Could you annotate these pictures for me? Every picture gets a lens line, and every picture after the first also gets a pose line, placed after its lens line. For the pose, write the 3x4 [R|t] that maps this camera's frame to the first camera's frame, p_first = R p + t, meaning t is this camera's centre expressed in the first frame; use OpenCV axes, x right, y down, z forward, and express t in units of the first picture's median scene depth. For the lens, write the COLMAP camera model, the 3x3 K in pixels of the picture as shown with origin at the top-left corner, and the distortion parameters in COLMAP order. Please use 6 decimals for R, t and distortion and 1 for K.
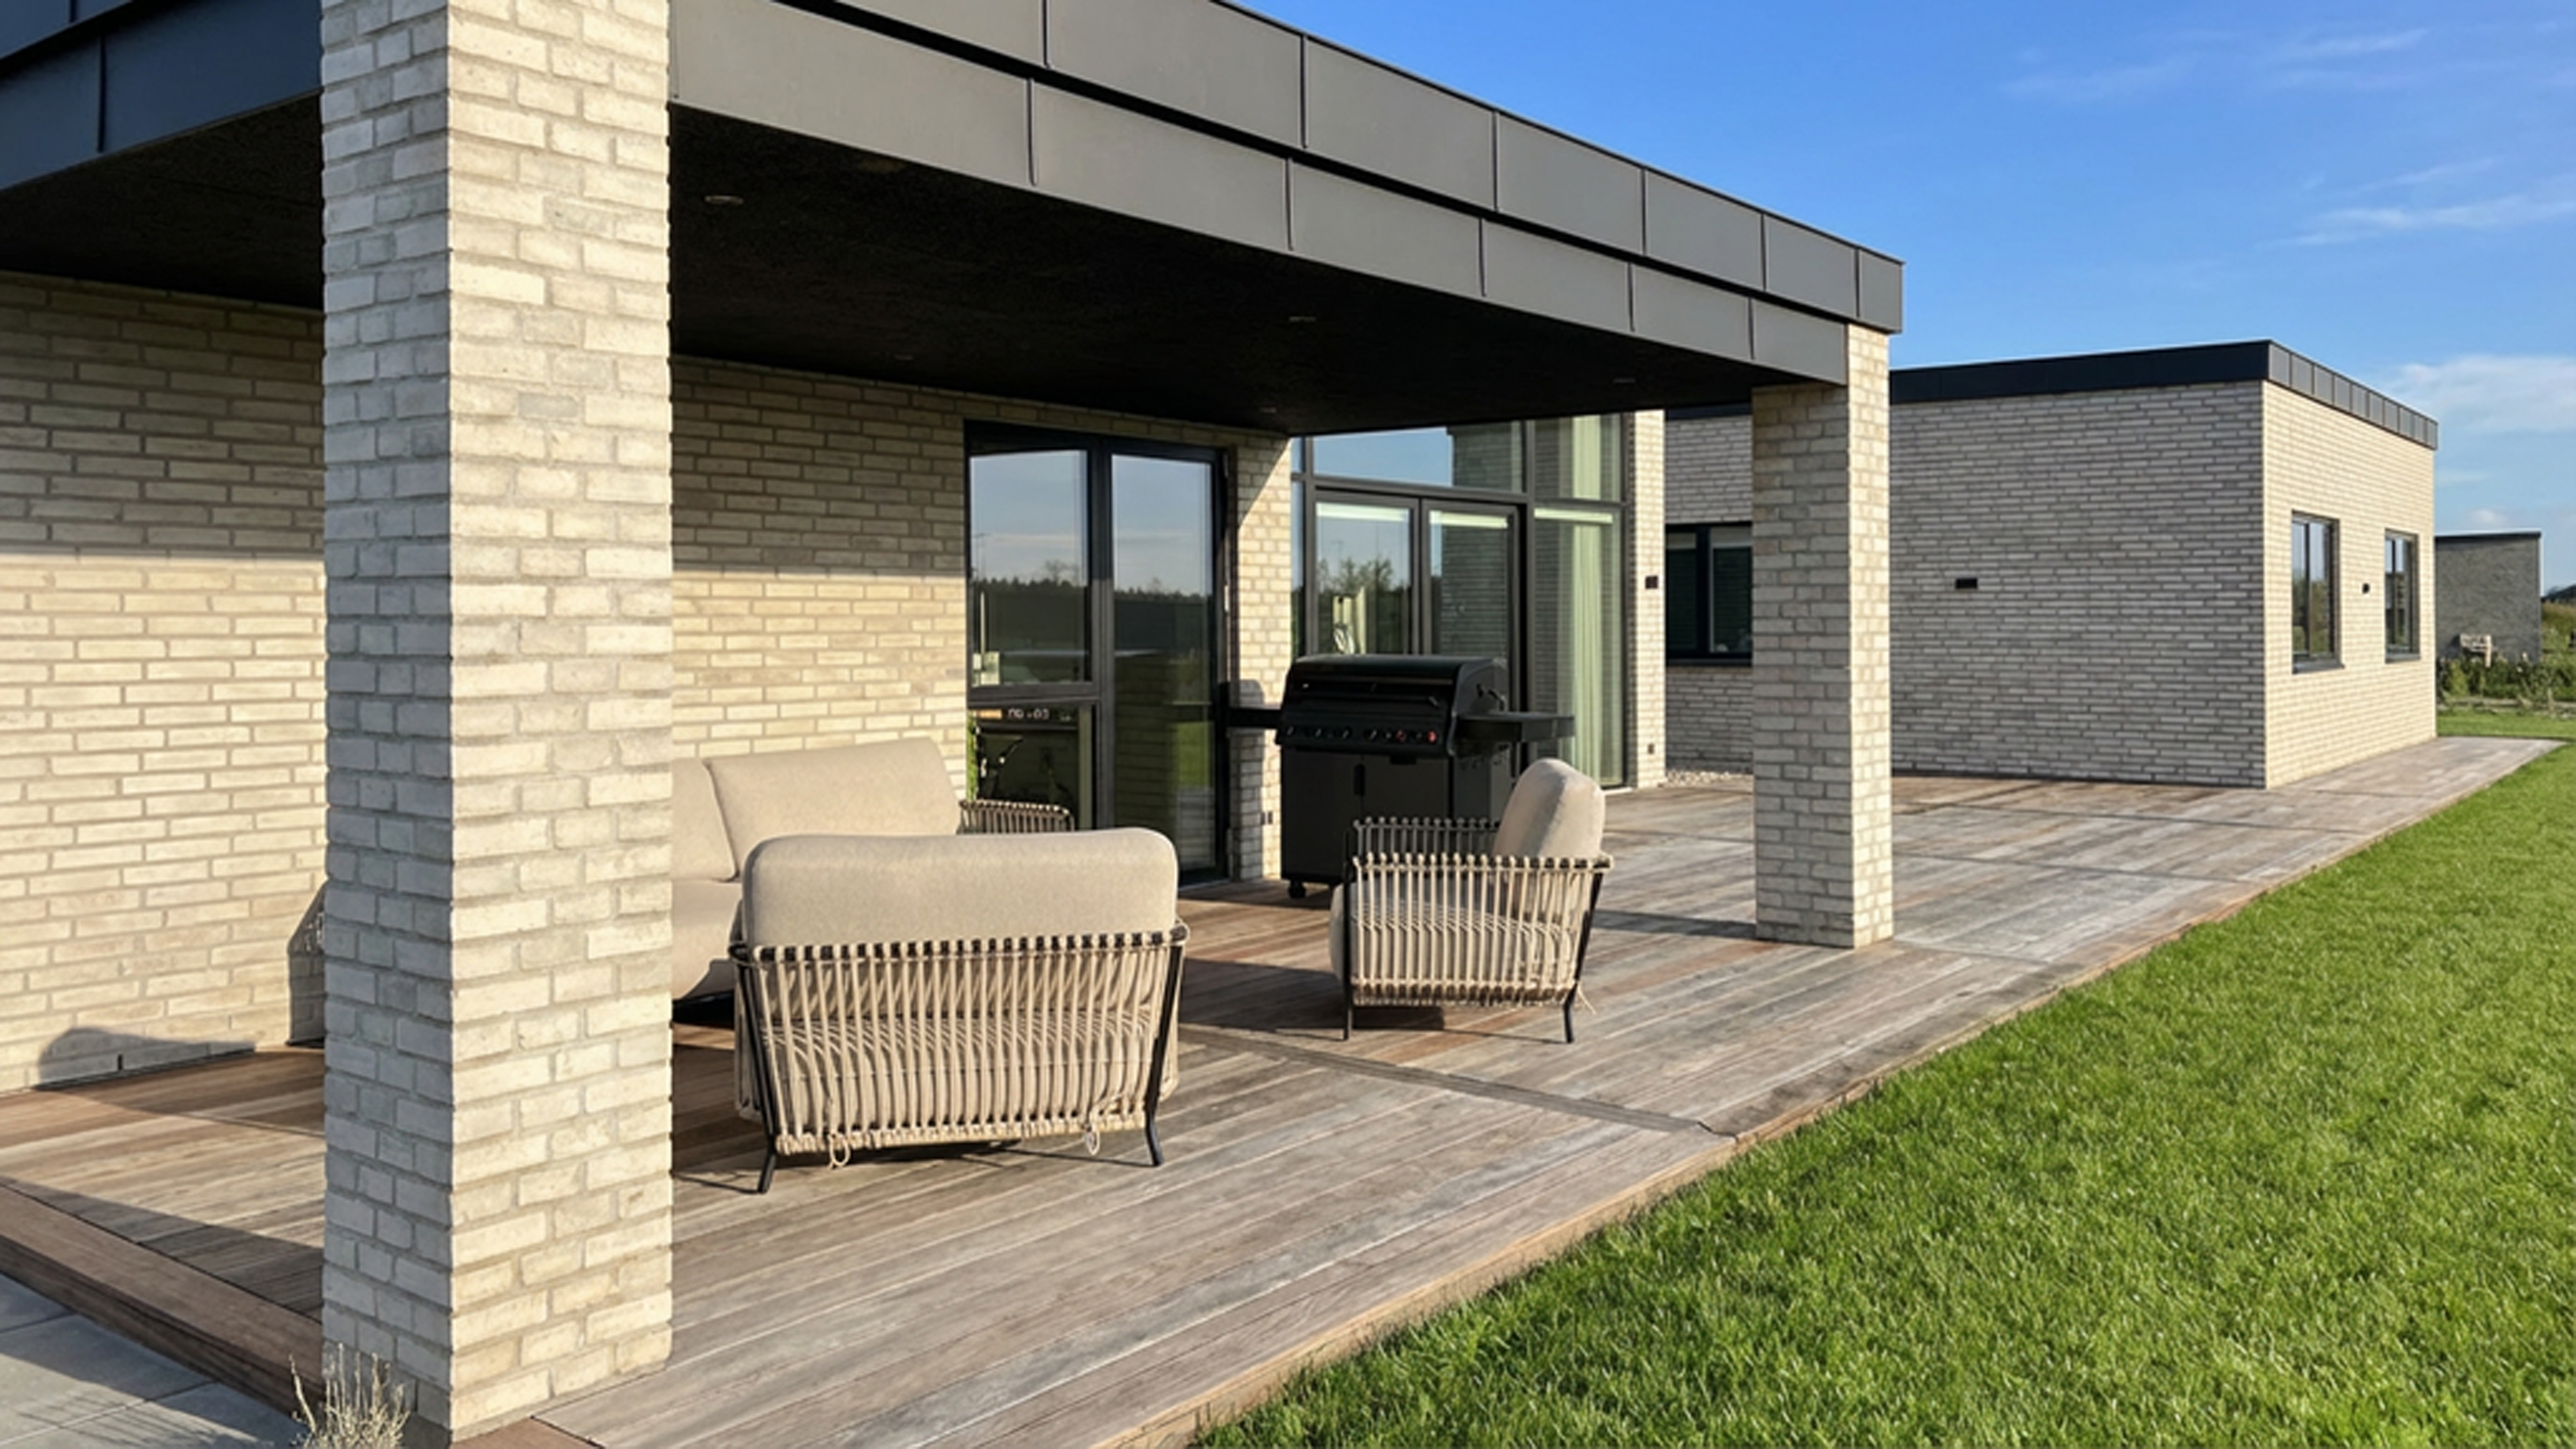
lens RADIAL K [[1978.6, 0, 1260.6], [0, 1978.6, 575.1], [0, 0, 1]] dist [0.064114, -0.058917]
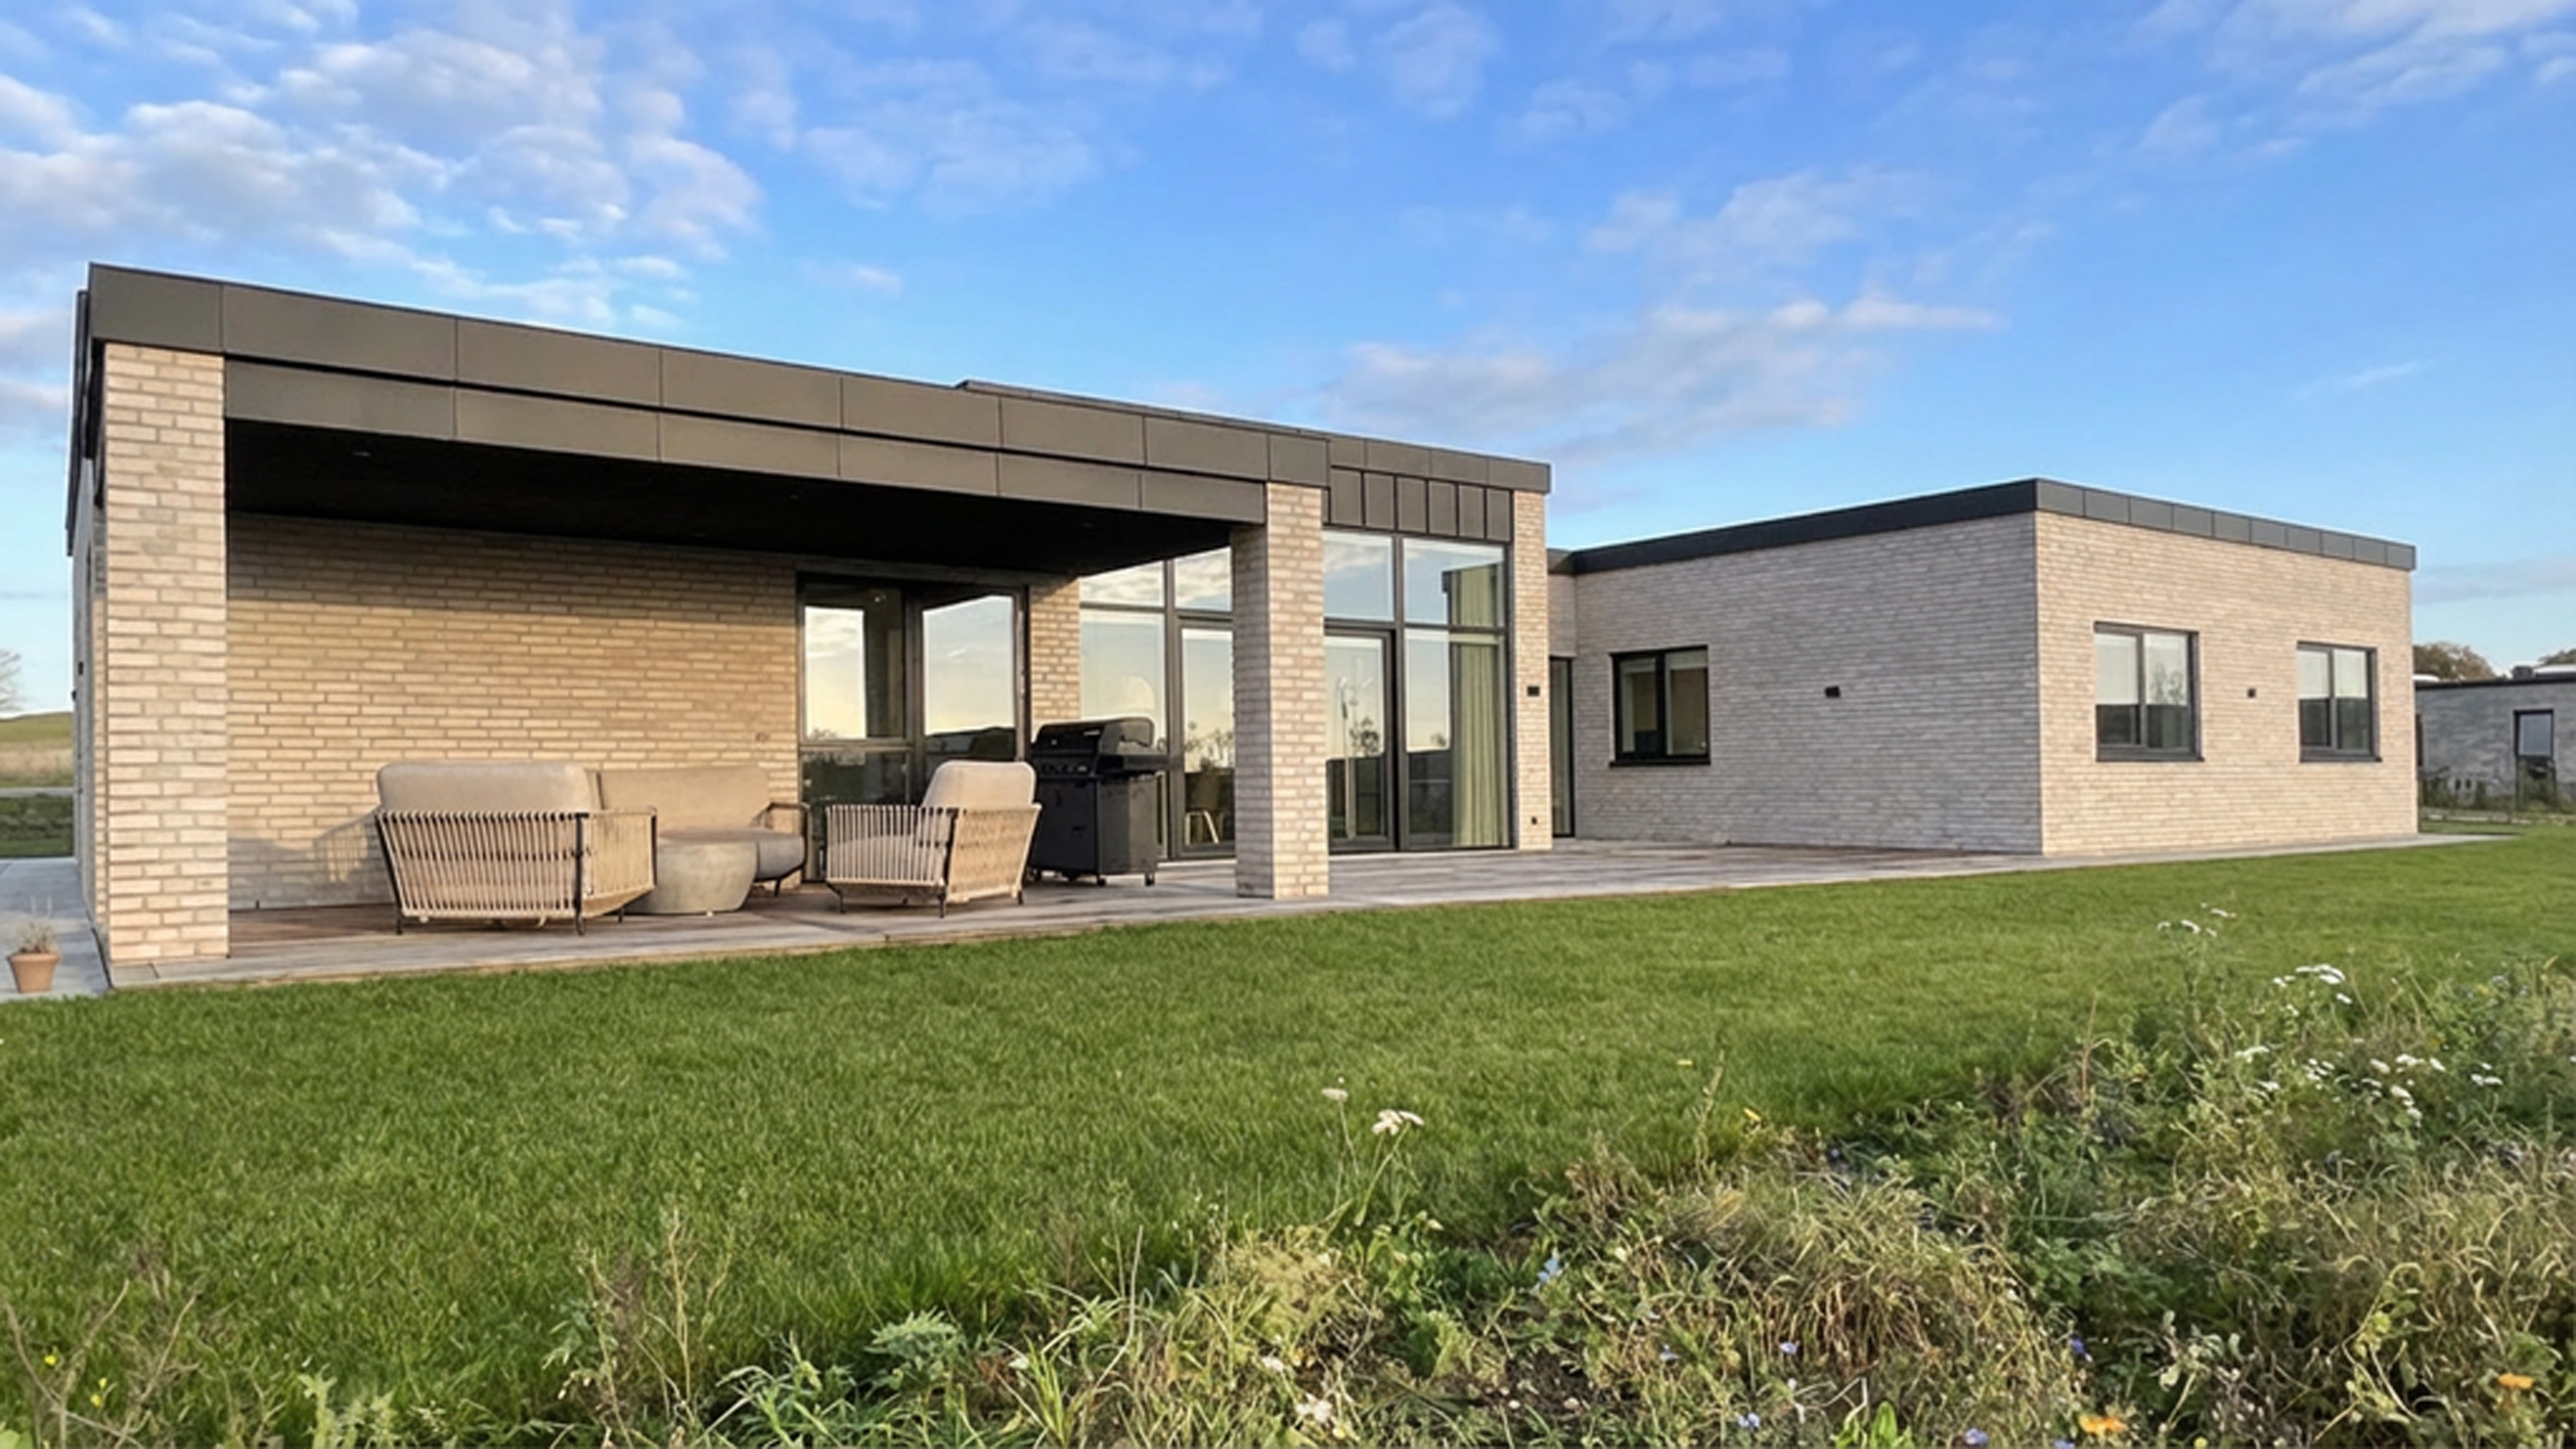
lens RADIAL K [[1773.6, 0, 1231.6], [0, 1773.6, 754.9], [0, 0, 1]] dist [-0.006044, -0.003507]
pose [[0.955706, -0.006427, -0.294254, 1.457939], [0.008118, 0.999957, 0.004526, 0.160669], [0.294212, -0.006714, 0.955716, -0.637729]]
